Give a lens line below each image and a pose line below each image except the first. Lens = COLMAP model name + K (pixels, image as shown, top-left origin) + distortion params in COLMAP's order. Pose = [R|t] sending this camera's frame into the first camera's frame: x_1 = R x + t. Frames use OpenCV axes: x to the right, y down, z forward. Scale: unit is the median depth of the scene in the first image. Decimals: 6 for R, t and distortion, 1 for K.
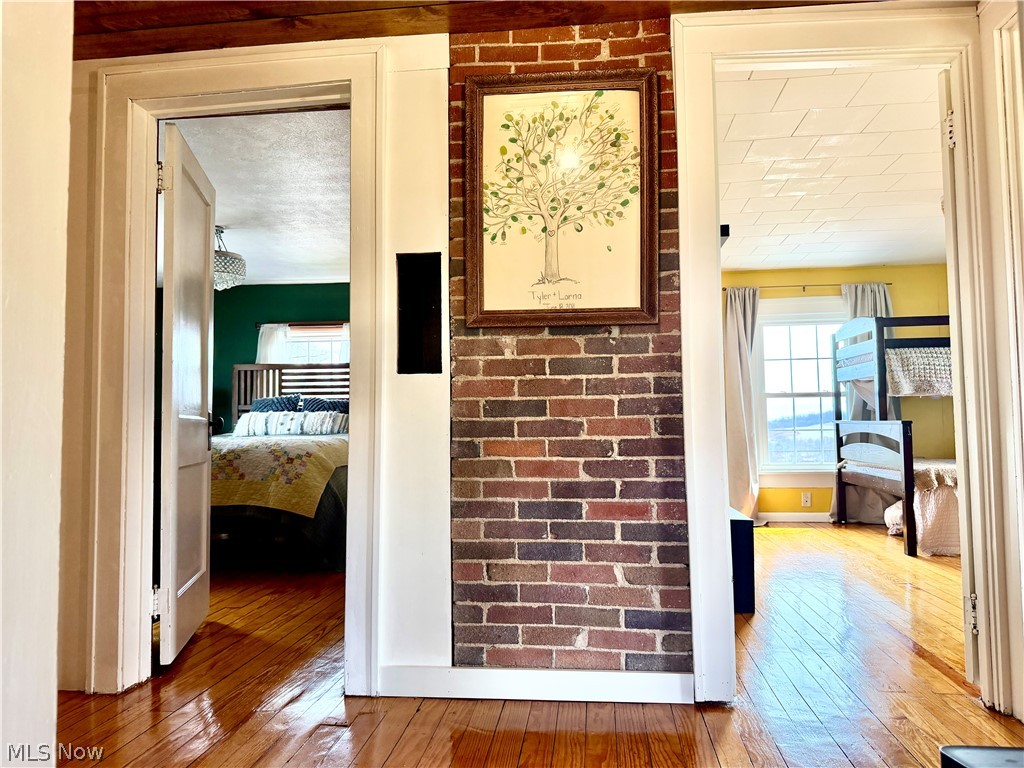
lens RADIAL K [[721.4, 0, 512.5], [0, 721.4, 377.0], [0, 0, 1]] dist [0.057105, -0.028934]
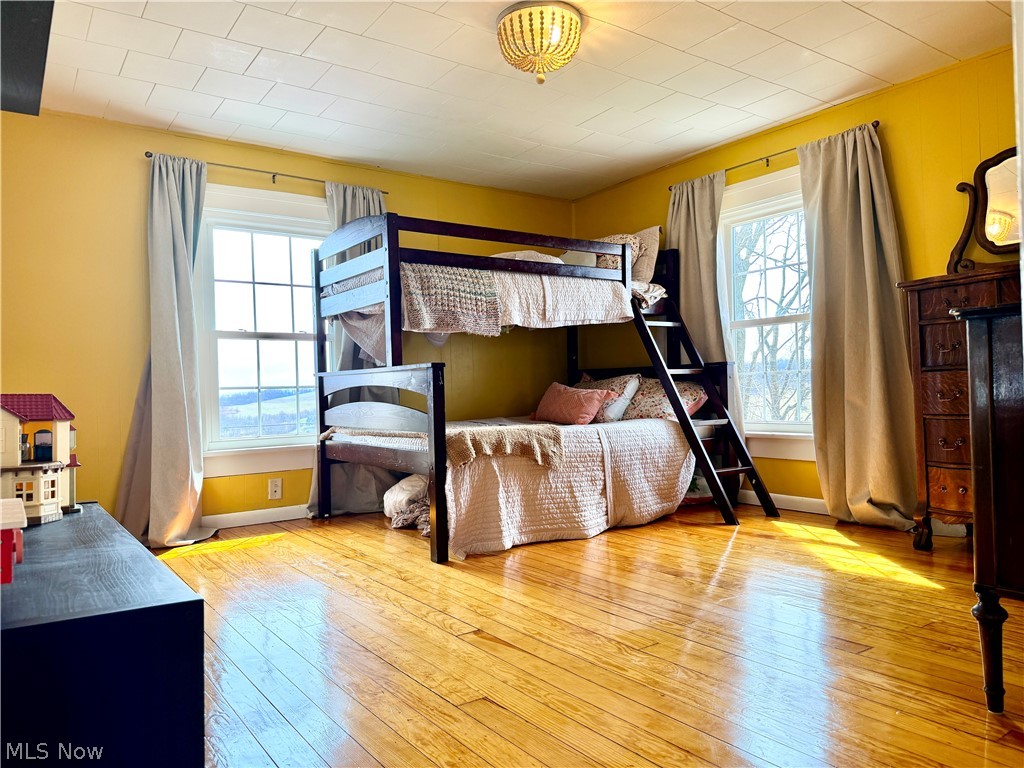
lens RADIAL K [[721.4, 0, 516.3], [0, 721.4, 388.3], [0, 0, 1]] dist [0.057105, -0.028934]
pose [[0.730548, -0.000391, 0.682862, 0.107381], [-0.031739, 0.998900, 0.034527, 0.045035], [-0.682124, -0.046897, 0.729731, 0.362796]]
